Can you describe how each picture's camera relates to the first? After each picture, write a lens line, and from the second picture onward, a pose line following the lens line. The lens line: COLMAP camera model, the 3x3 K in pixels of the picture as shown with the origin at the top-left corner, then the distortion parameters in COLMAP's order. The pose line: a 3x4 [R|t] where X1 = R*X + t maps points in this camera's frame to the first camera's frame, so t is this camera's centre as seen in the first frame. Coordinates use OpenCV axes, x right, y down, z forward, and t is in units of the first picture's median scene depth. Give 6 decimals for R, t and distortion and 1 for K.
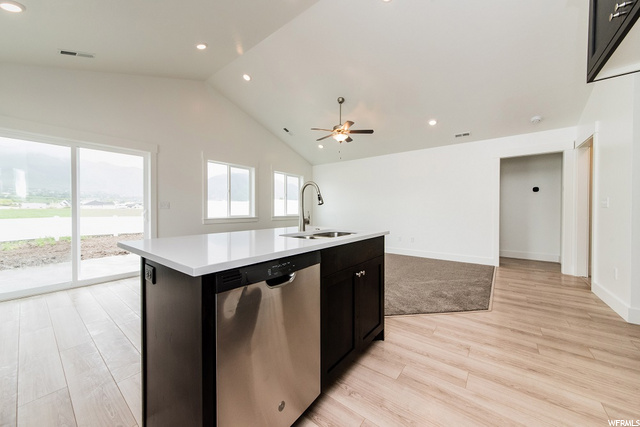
lens RADIAL K [[230.5, 0, 318.7], [0, 230.5, 210.6], [0, 0, 1]] dist [-0.001025, 0.000050]
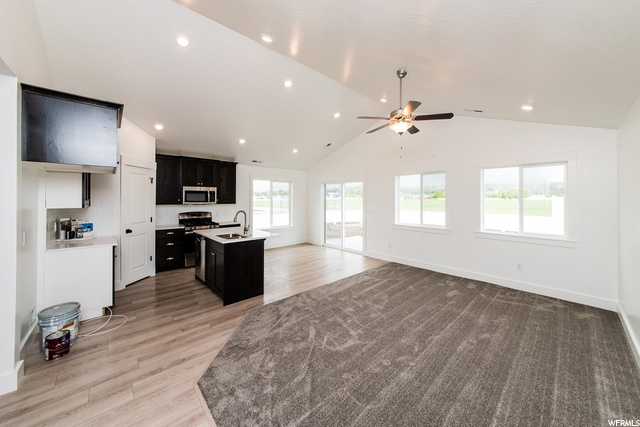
lens RADIAL K [[230.5, 0, 315.2], [0, 230.5, 198.3], [0, 0, 1]] dist [-0.001025, 0.000050]
pose [[-0.181872, -0.005423, -0.983307, 1.111710], [-0.009885, 0.999944, -0.003686, -0.136528], [0.983273, 0.009050, -0.181915, 1.195273]]
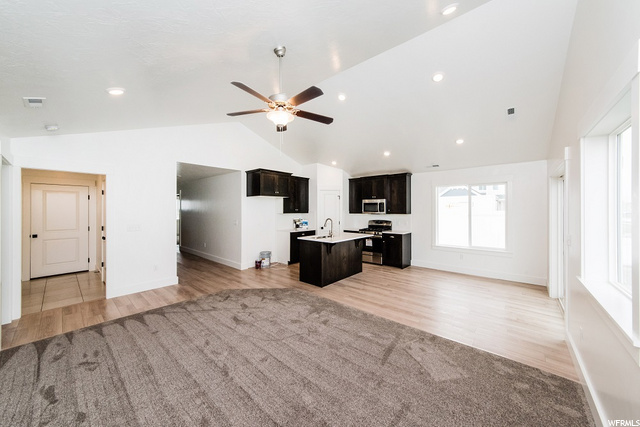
lens RADIAL K [[230.5, 0, 323.5], [0, 230.5, 209.7], [0, 0, 1]] dist [-0.001025, 0.000050]
pose [[-0.999213, -0.004984, 0.039347, -0.049585], [-0.004509, 0.999916, 0.012161, -0.149623], [-0.039405, 0.011974, -0.999152, 2.135961]]
